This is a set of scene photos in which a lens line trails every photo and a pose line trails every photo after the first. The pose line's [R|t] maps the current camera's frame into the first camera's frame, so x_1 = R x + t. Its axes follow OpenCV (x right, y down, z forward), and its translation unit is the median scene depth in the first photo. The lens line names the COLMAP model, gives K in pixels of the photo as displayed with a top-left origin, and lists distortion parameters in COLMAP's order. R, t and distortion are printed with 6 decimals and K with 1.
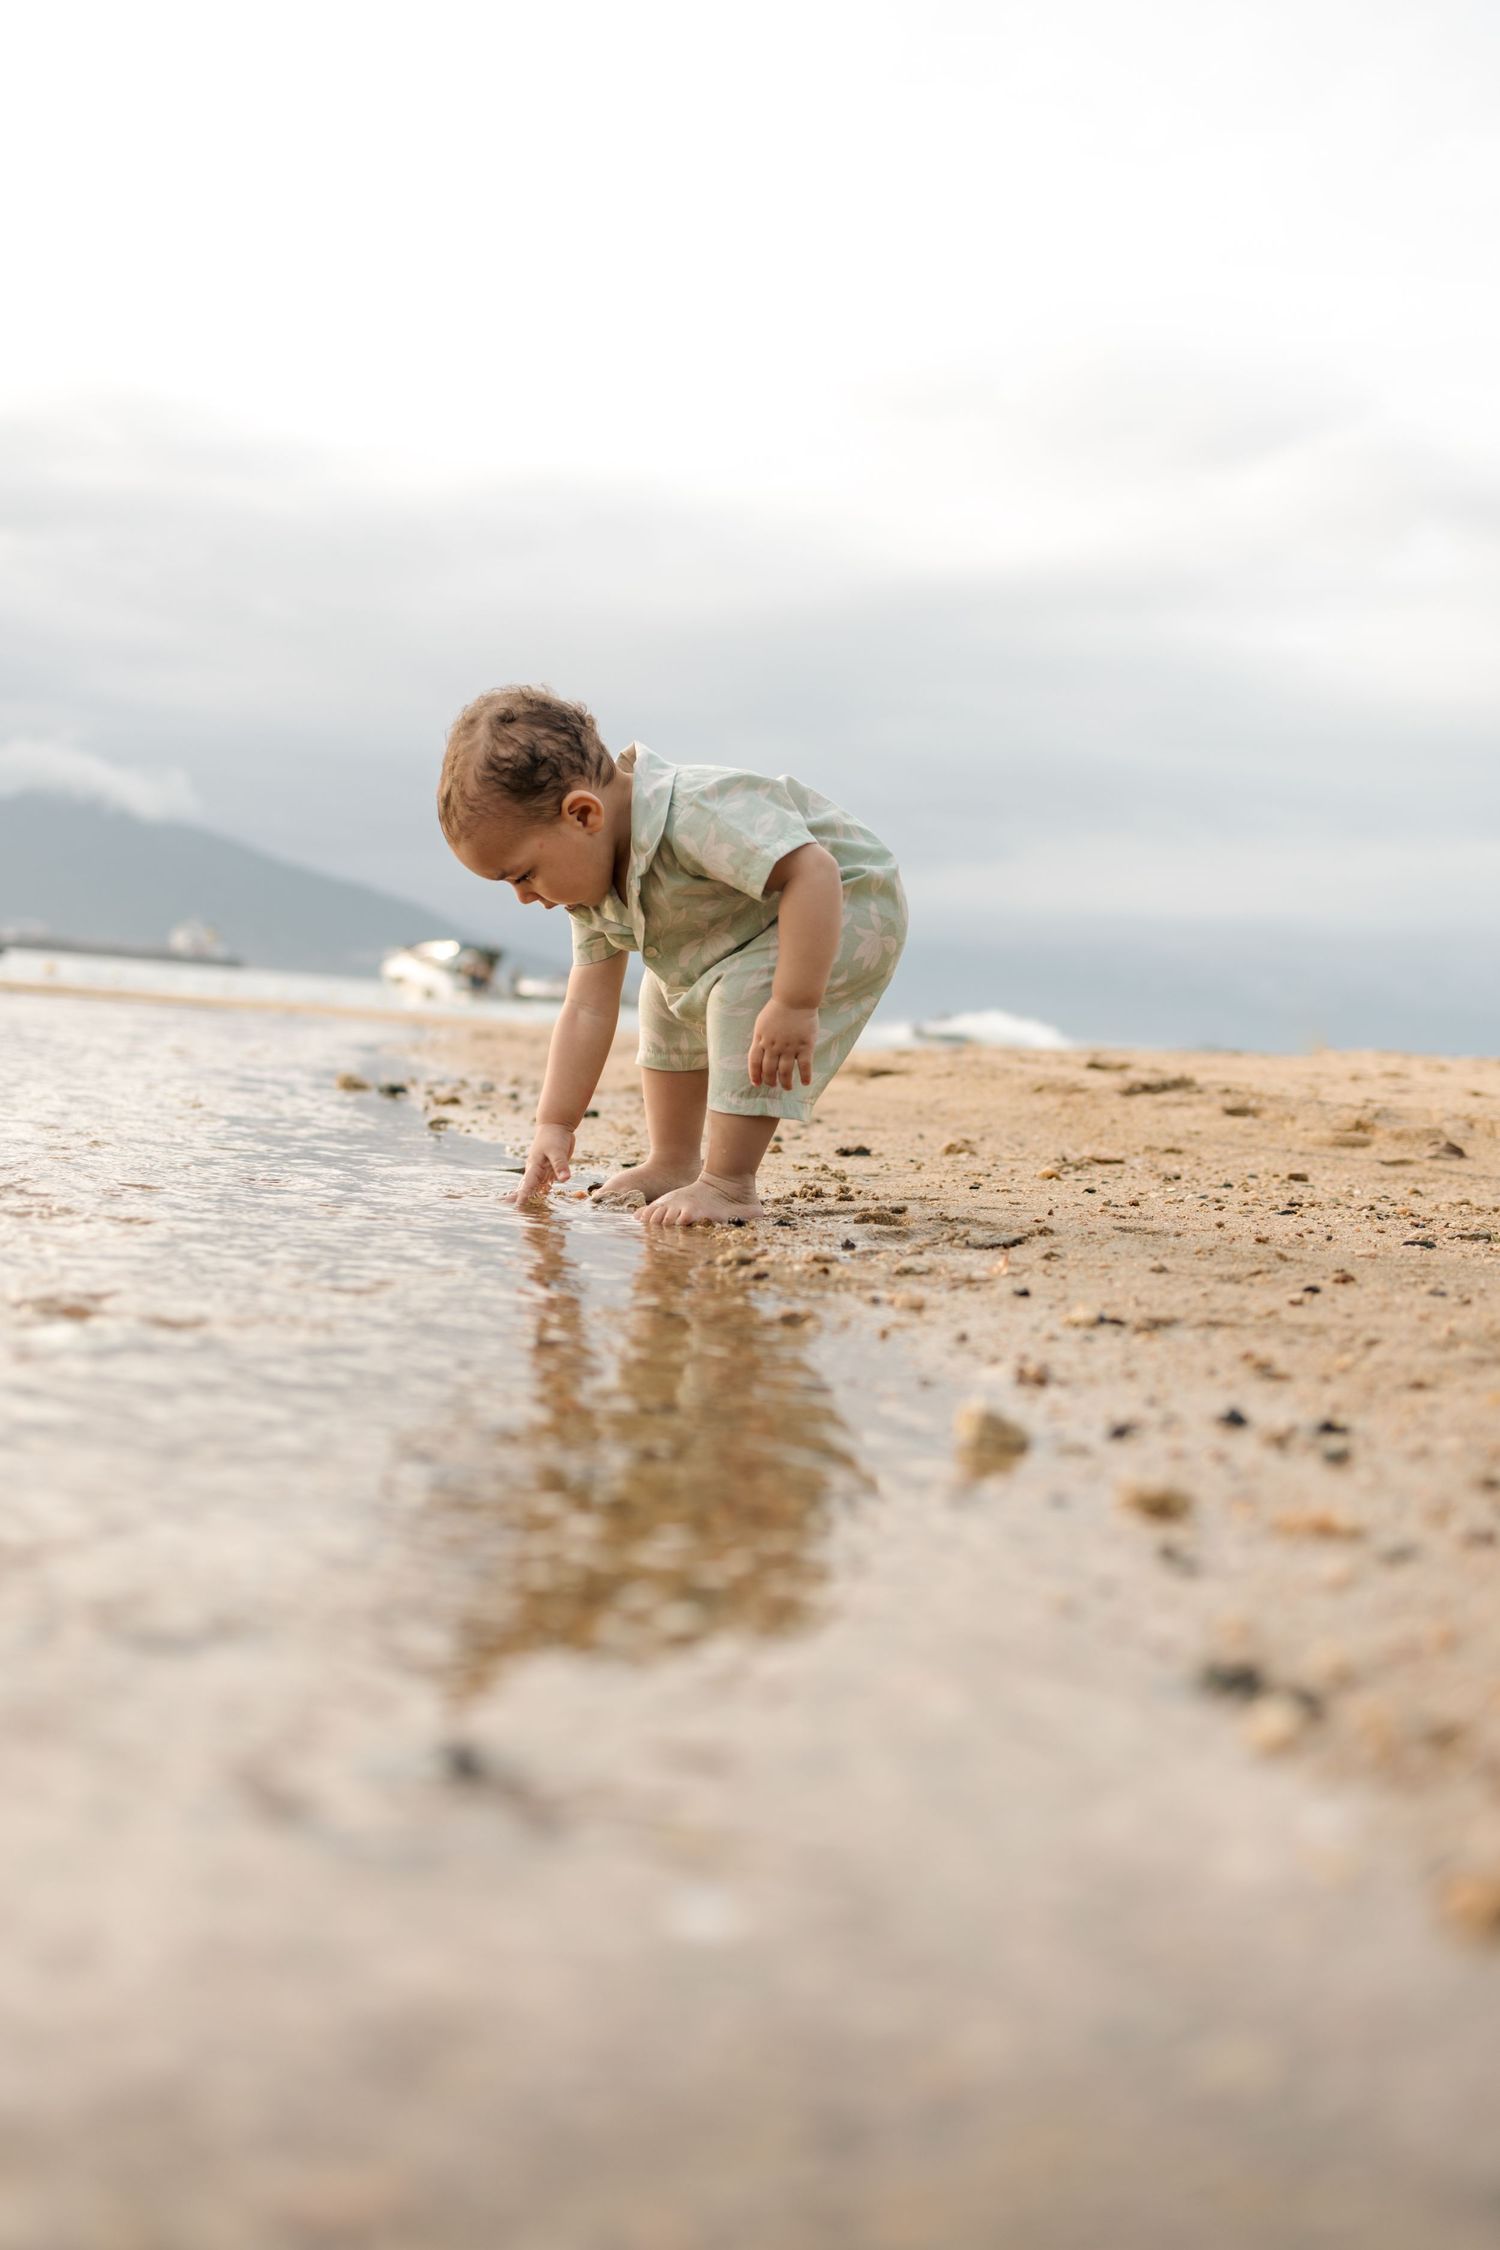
lens RADIAL K [[2201.5, 0, 750.0], [0, 2201.5, 1125.0], [0, 0, 1]] dist [0.018007, -0.010613]
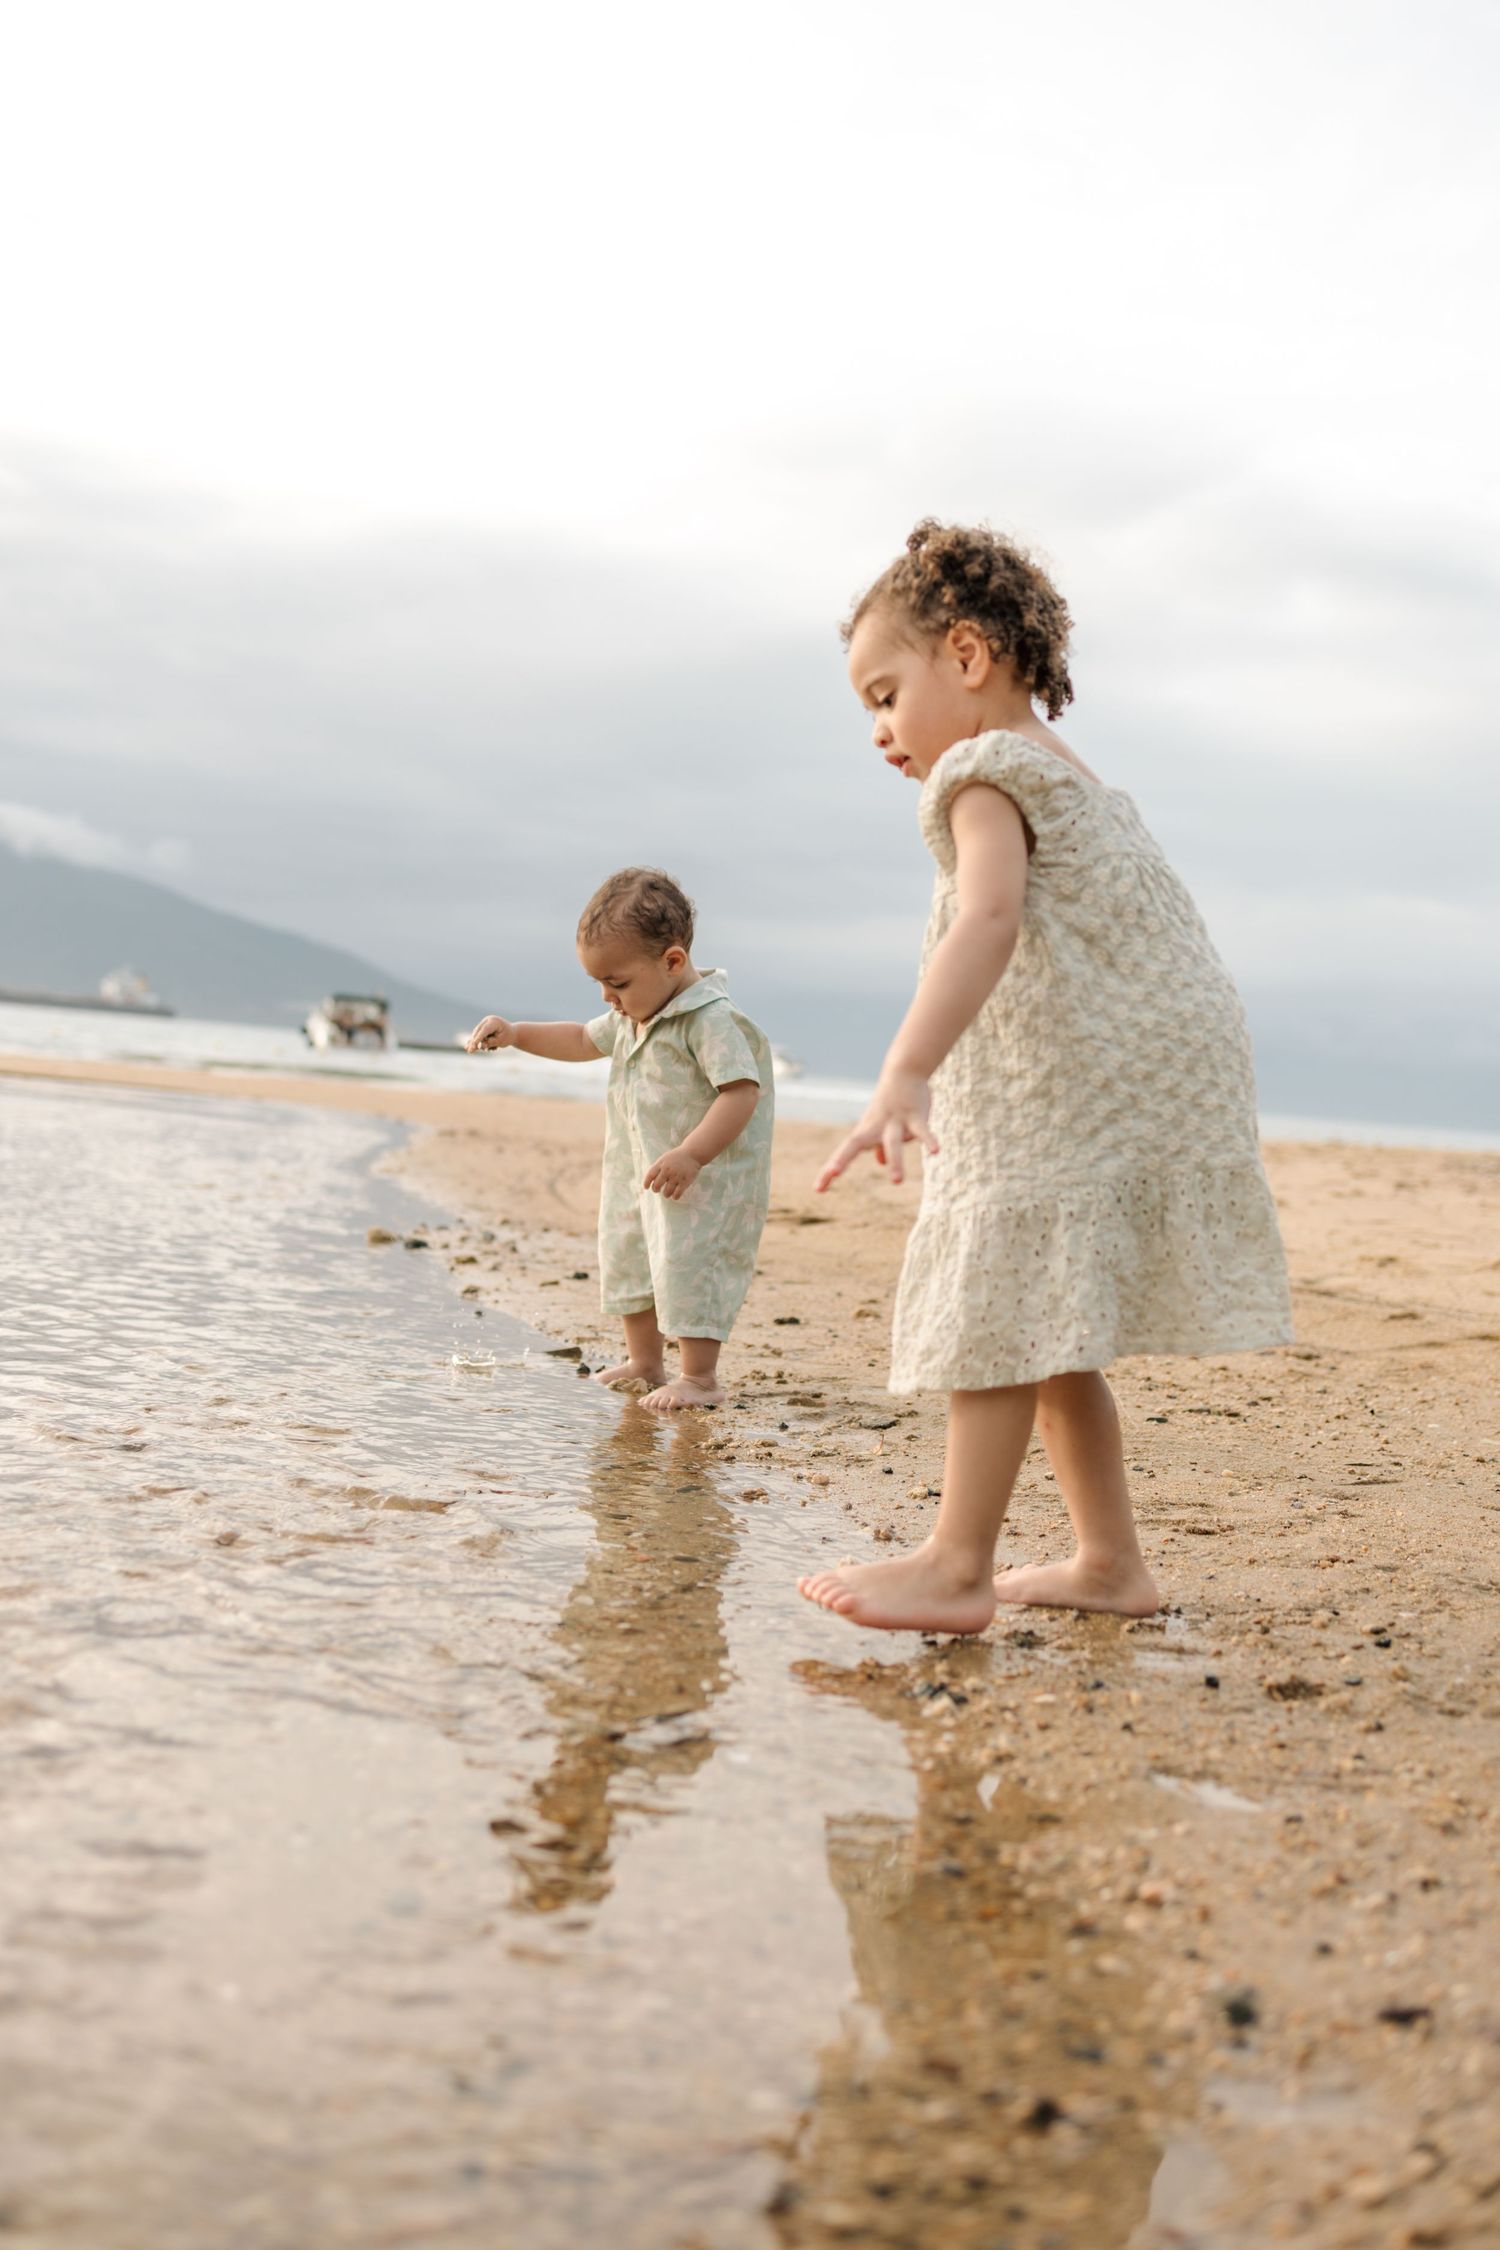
lens RADIAL K [[2201.5, 0, 750.0], [0, 2201.5, 1125.0], [0, 0, 1]] dist [0.018007, -0.010613]
pose [[0.999557, 0.002445, 0.029678, -0.024440], [-0.001747, 0.999722, -0.023520, -0.116480], [-0.029727, 0.023458, 0.999283, -0.531347]]
